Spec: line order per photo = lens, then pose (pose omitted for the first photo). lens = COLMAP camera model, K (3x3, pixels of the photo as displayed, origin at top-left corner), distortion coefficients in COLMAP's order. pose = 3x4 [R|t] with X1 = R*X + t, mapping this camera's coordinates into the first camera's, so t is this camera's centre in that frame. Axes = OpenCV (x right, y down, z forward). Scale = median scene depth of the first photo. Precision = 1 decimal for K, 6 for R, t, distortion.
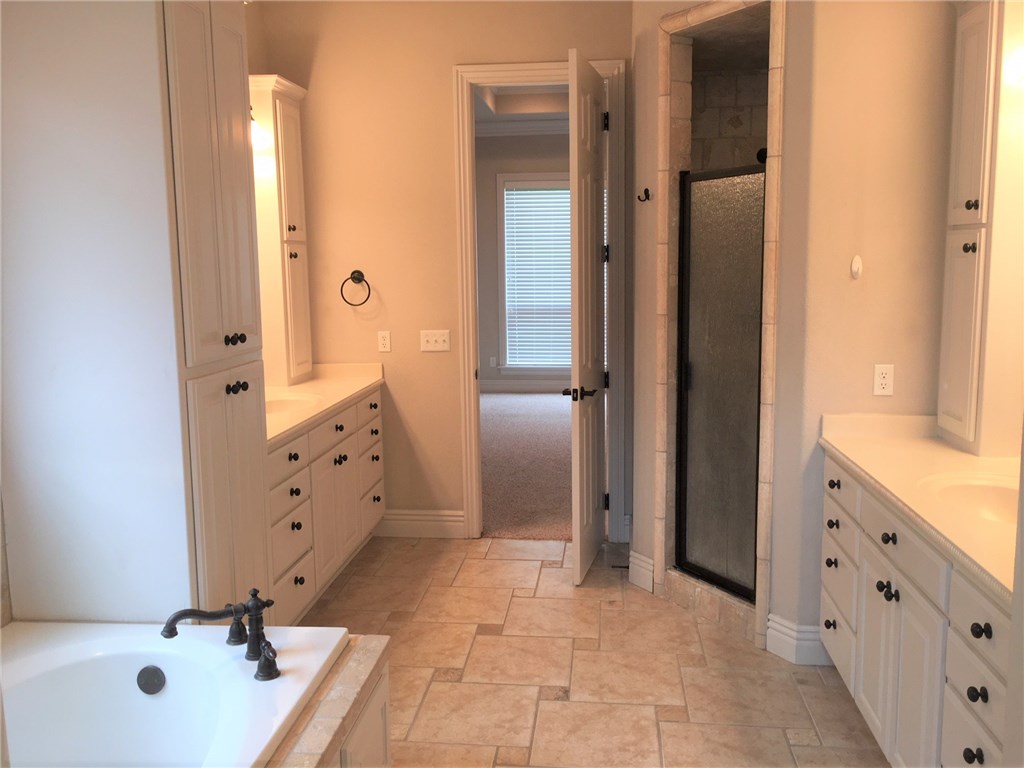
lens RADIAL K [[867.7, 0, 512.8], [0, 867.7, 387.5], [0, 0, 1]] dist [0.049201, -0.054853]
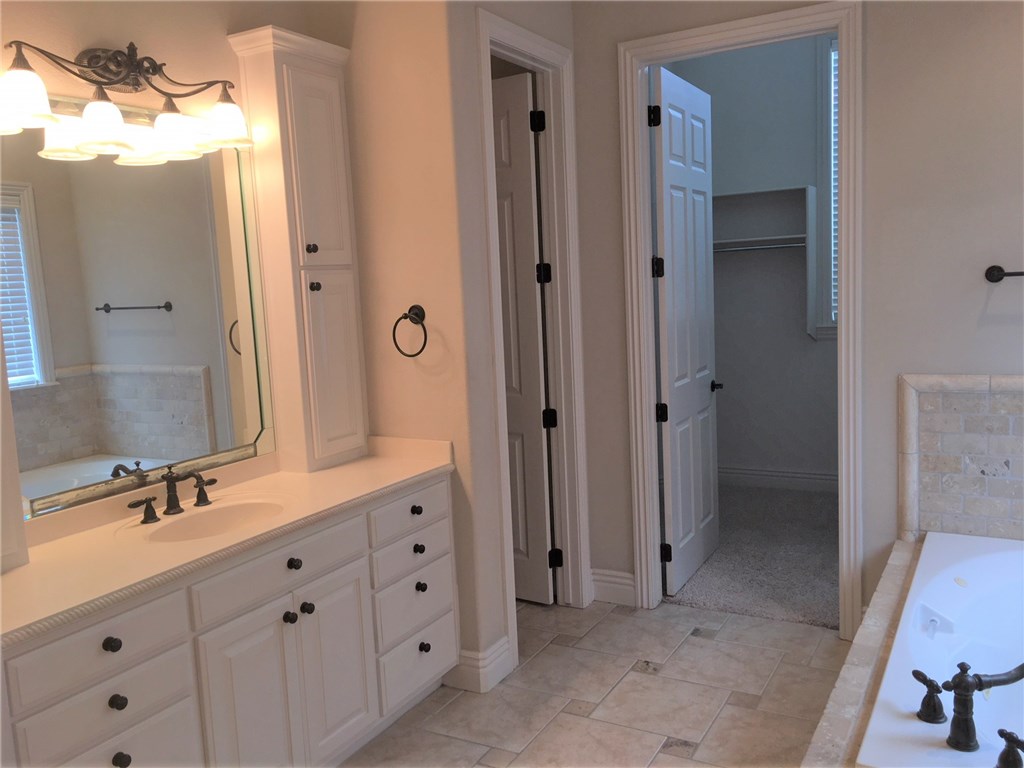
lens RADIAL K [[867.7, 0, 509.5], [0, 867.7, 379.1], [0, 0, 1]] dist [0.049201, -0.054853]
pose [[0.918550, 0.020677, -0.394765, 0.166200], [-0.028477, 0.999498, -0.013910, -0.071965], [0.394279, 0.024019, 0.918677, 0.420712]]
